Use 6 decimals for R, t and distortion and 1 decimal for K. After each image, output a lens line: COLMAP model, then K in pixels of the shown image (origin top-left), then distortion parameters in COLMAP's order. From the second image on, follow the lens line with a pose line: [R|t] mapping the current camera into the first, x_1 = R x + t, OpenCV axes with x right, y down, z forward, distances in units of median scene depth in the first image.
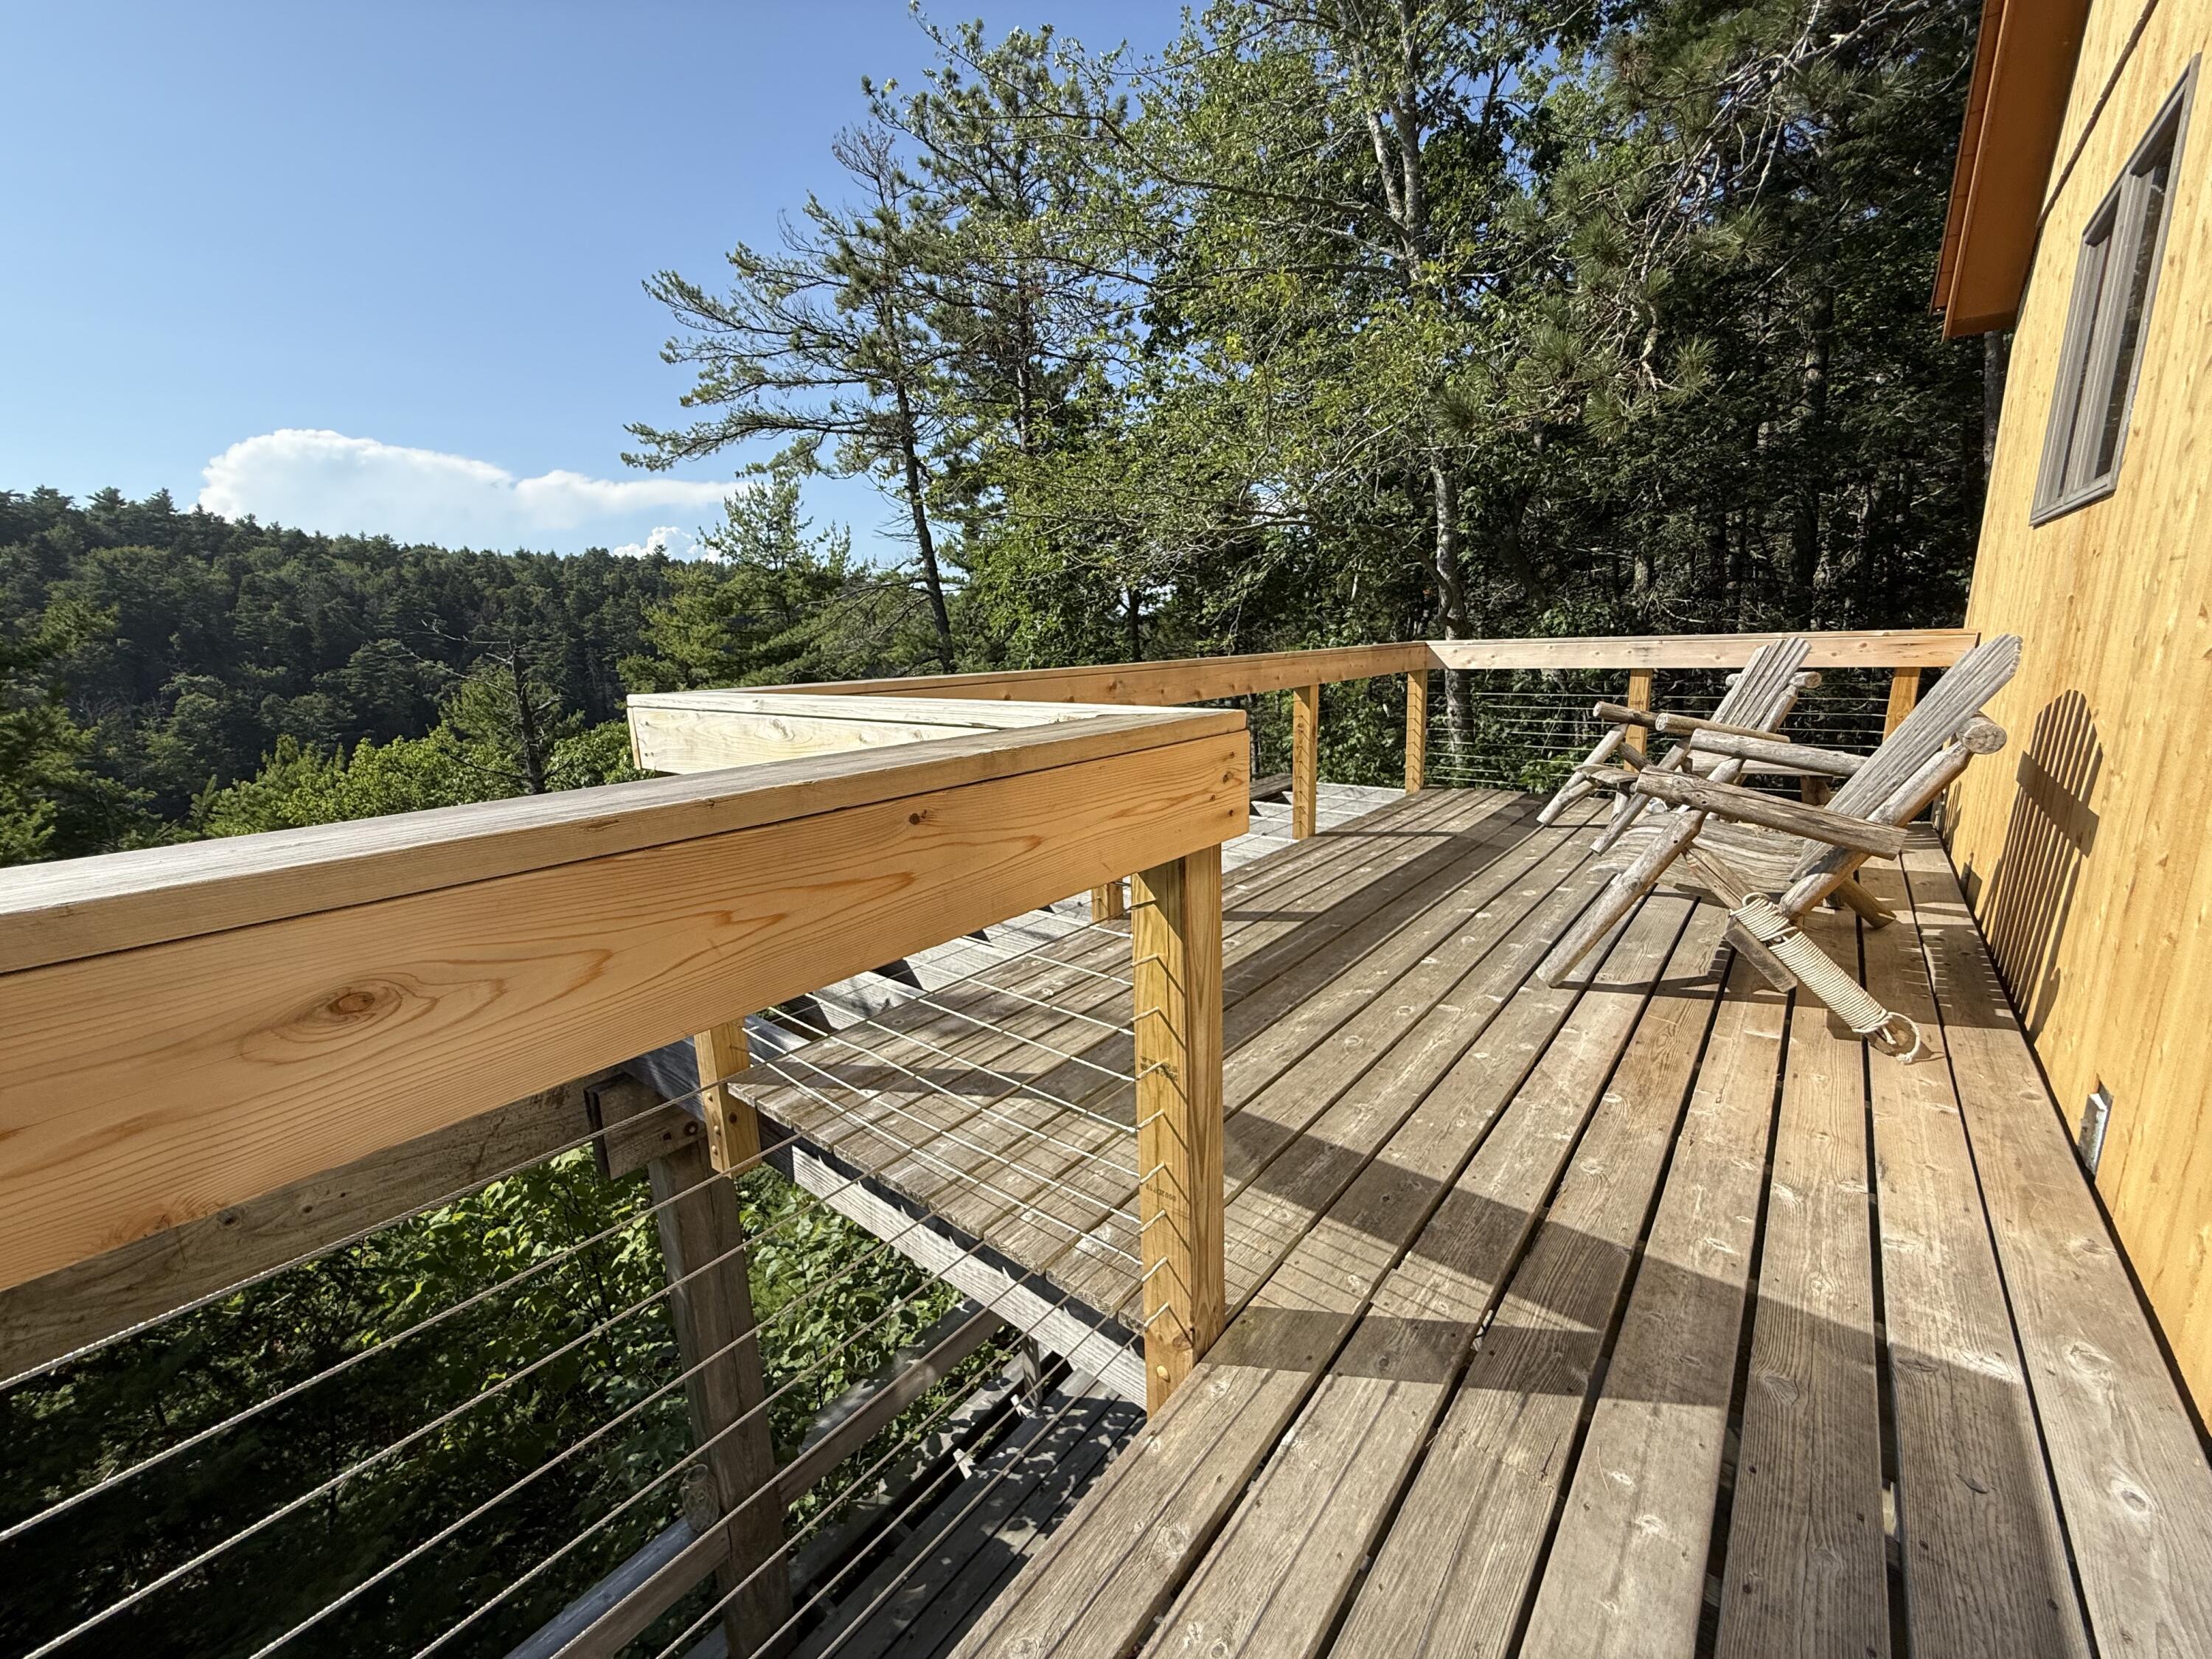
lens RADIAL K [[884.9, 0, 1104.3], [0, 884.9, 827.0], [0, 0, 1]] dist [-0.001775, 0.001123]
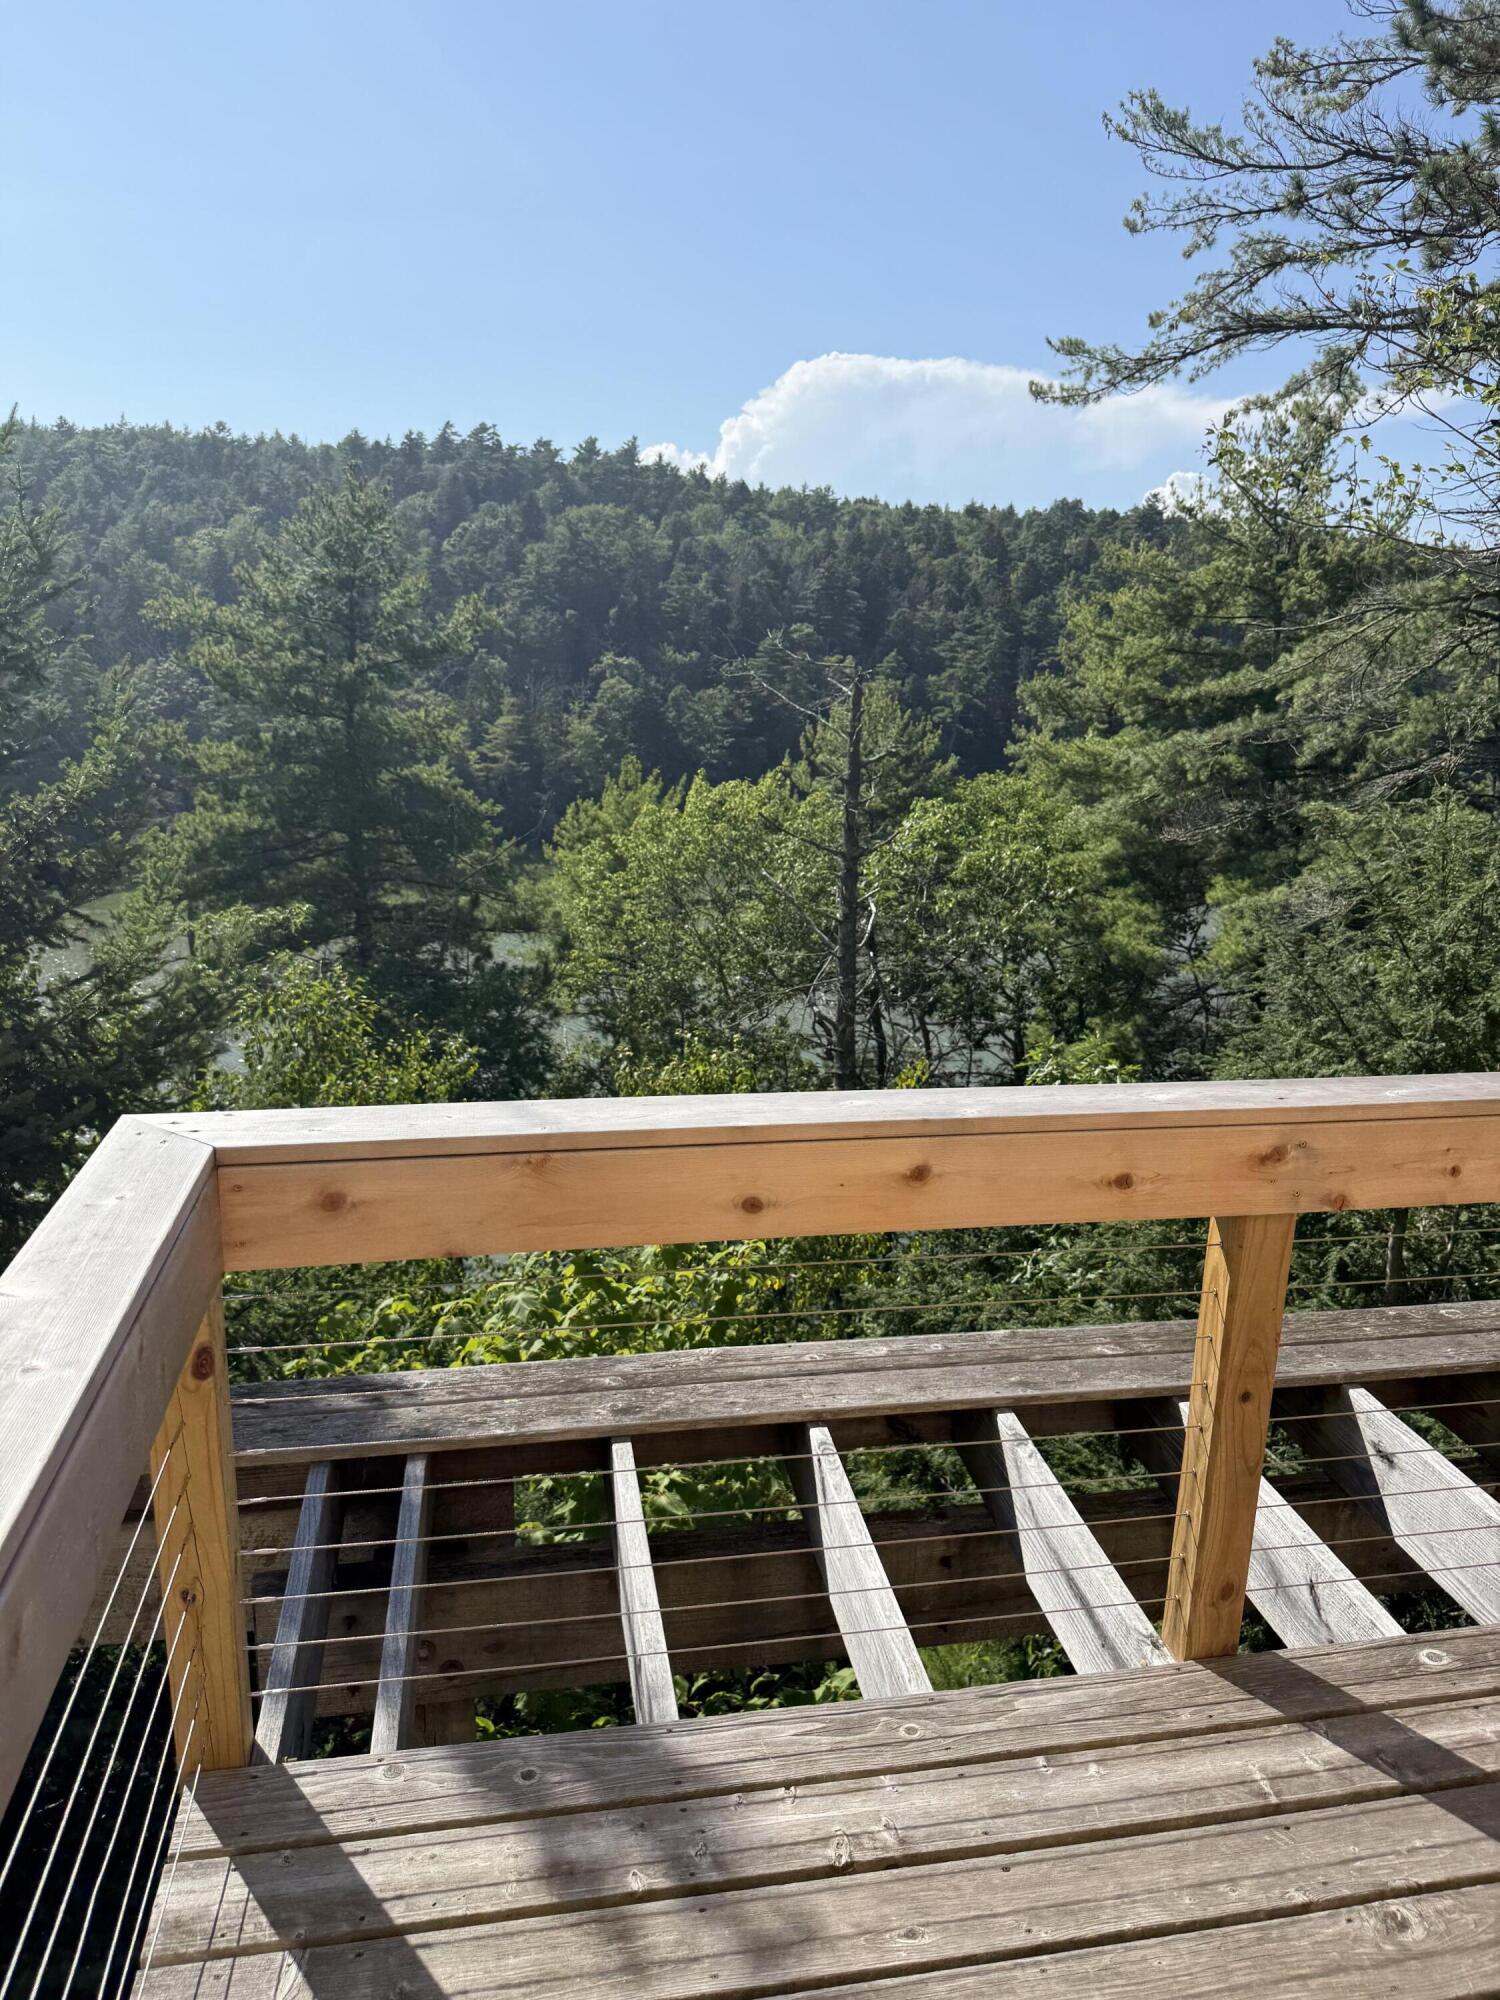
lens RADIAL K [[1410.0, 0, 763.3], [0, 1410.0, 993.2], [0, 0, 1]] dist [0.032734, -0.045700]
pose [[0.760922, 0.204919, -0.615635, 0.182088], [-0.183983, 0.978018, 0.098140, -0.210859], [0.622213, 0.038589, 0.781897, 0.281954]]
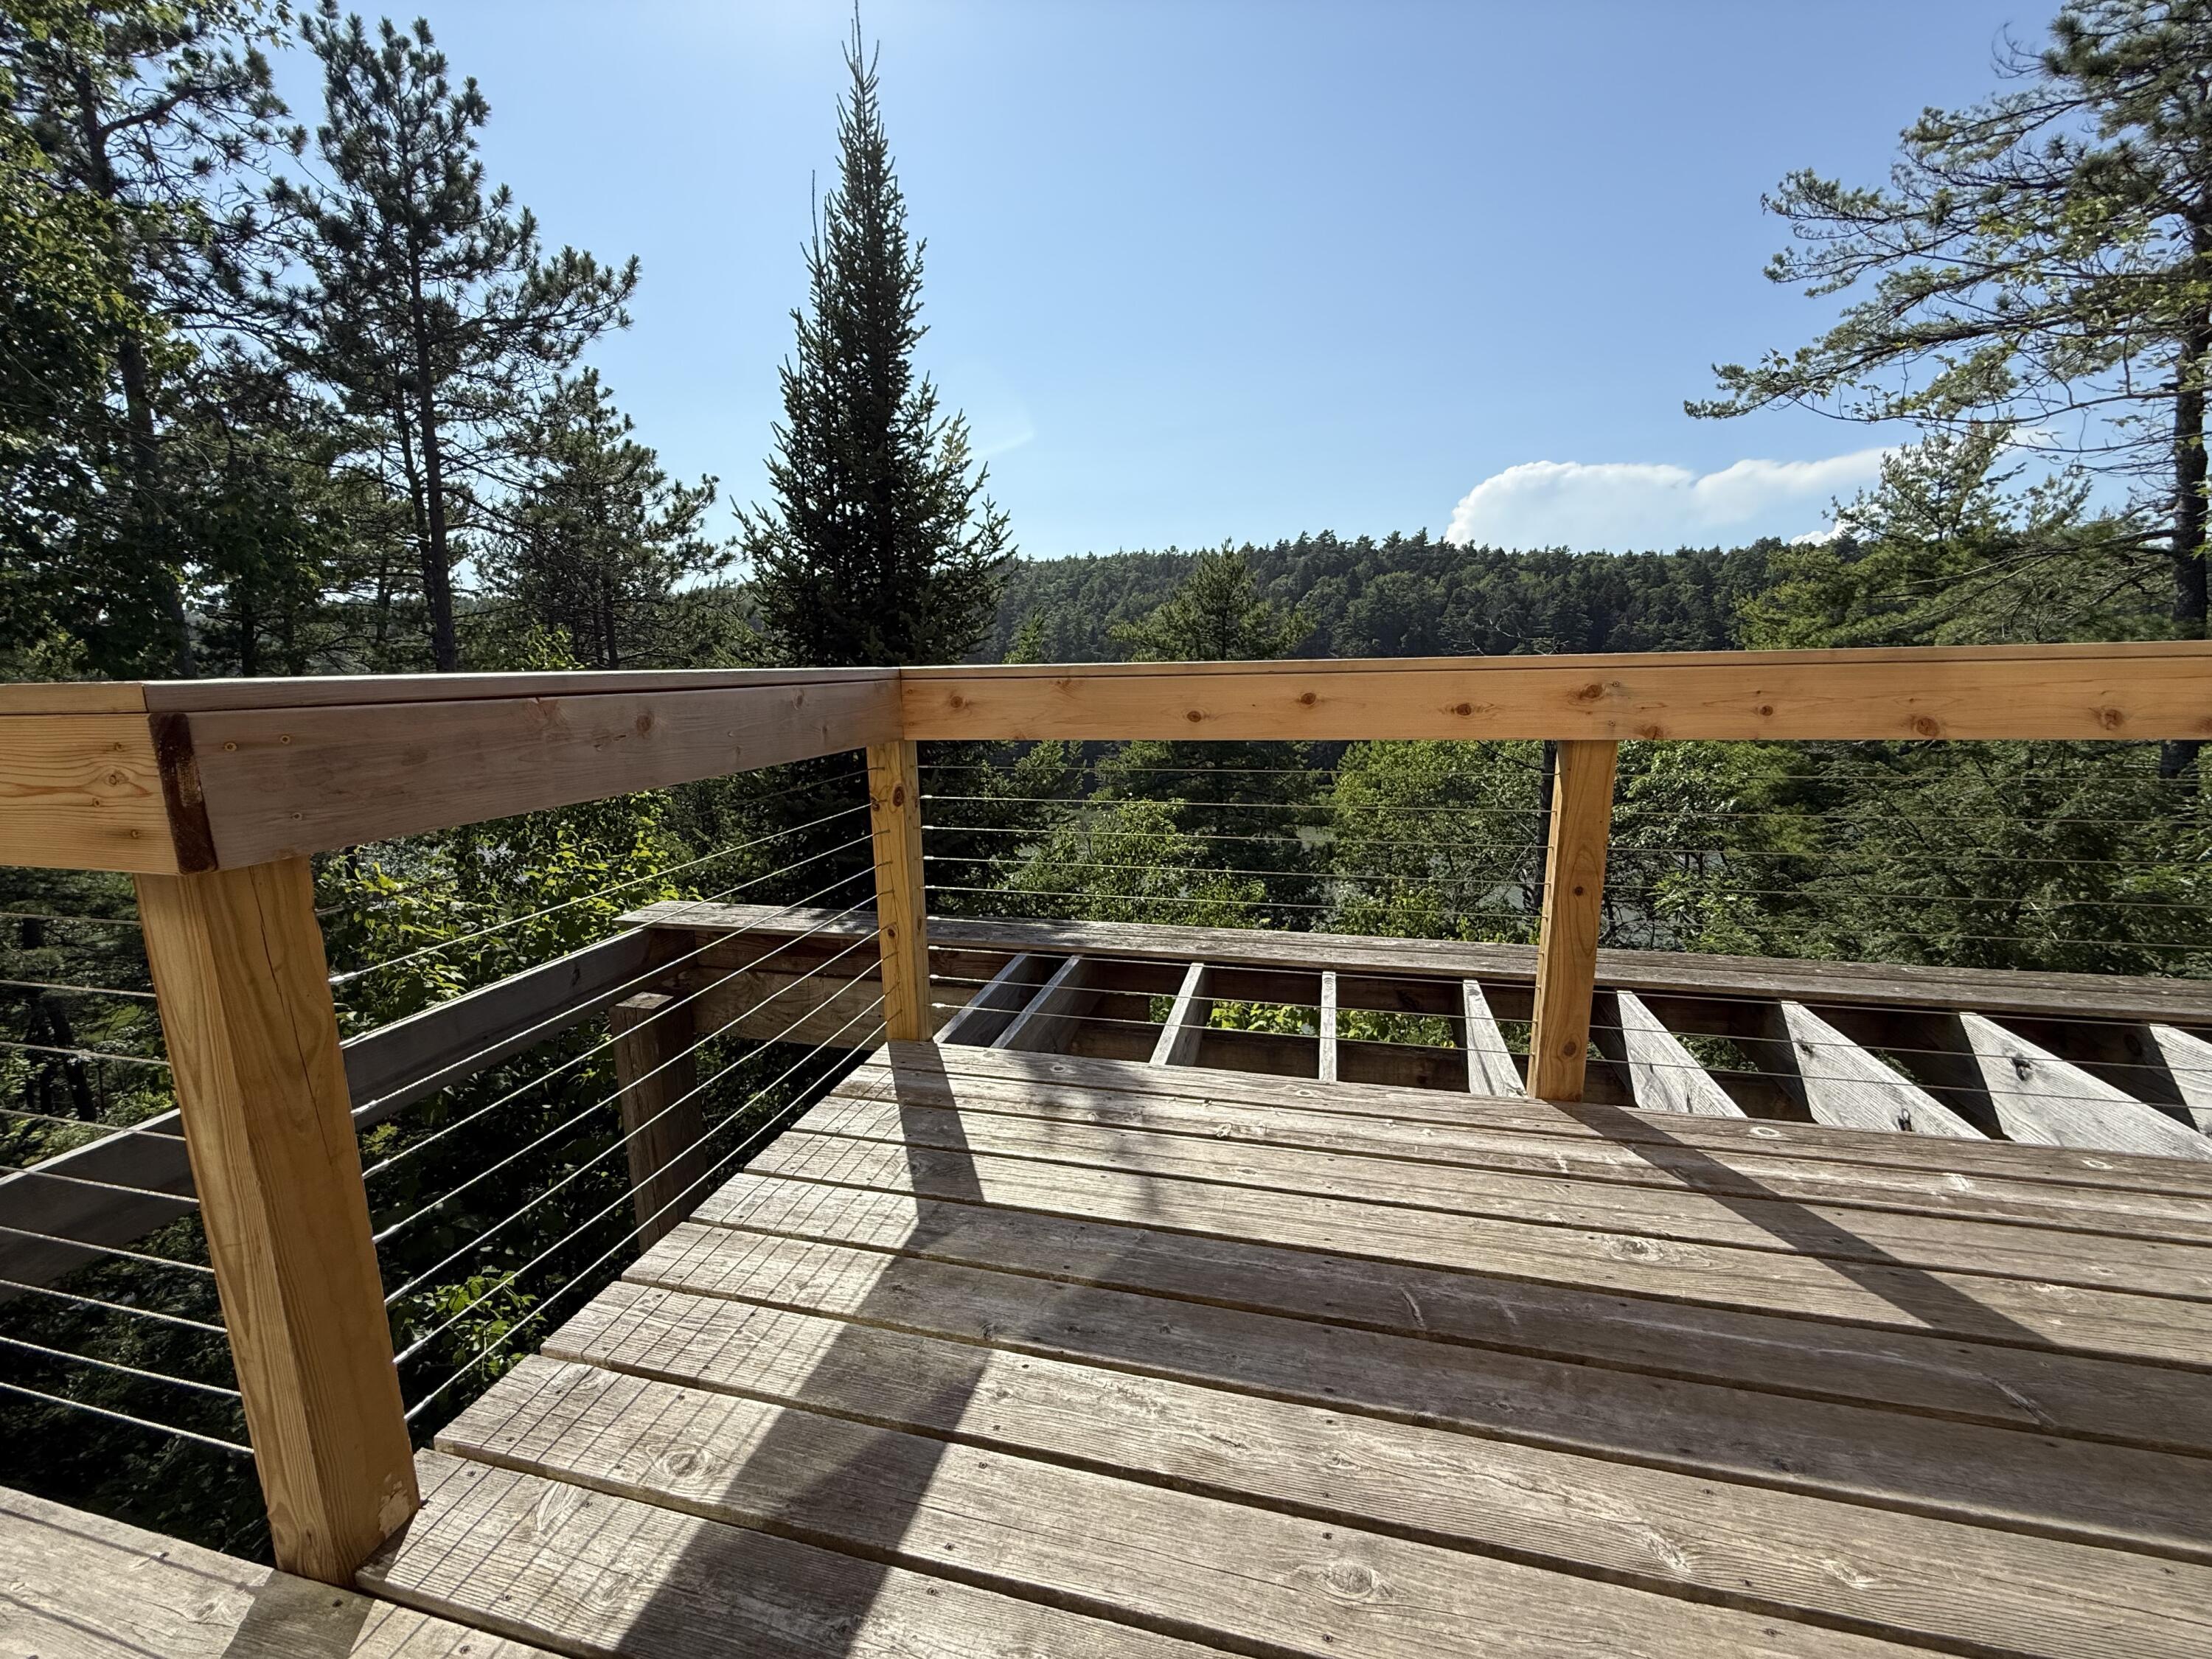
lens RADIAL K [[884.9, 0, 1098.1], [0, 884.9, 828.8], [0, 0, 1]] dist [-0.001775, 0.001123]
pose [[0.420253, 0.185996, -0.888140, 0.319922], [-0.183110, 0.976015, 0.117754, -0.070659], [0.888740, 0.113141, 0.444231, 0.413998]]
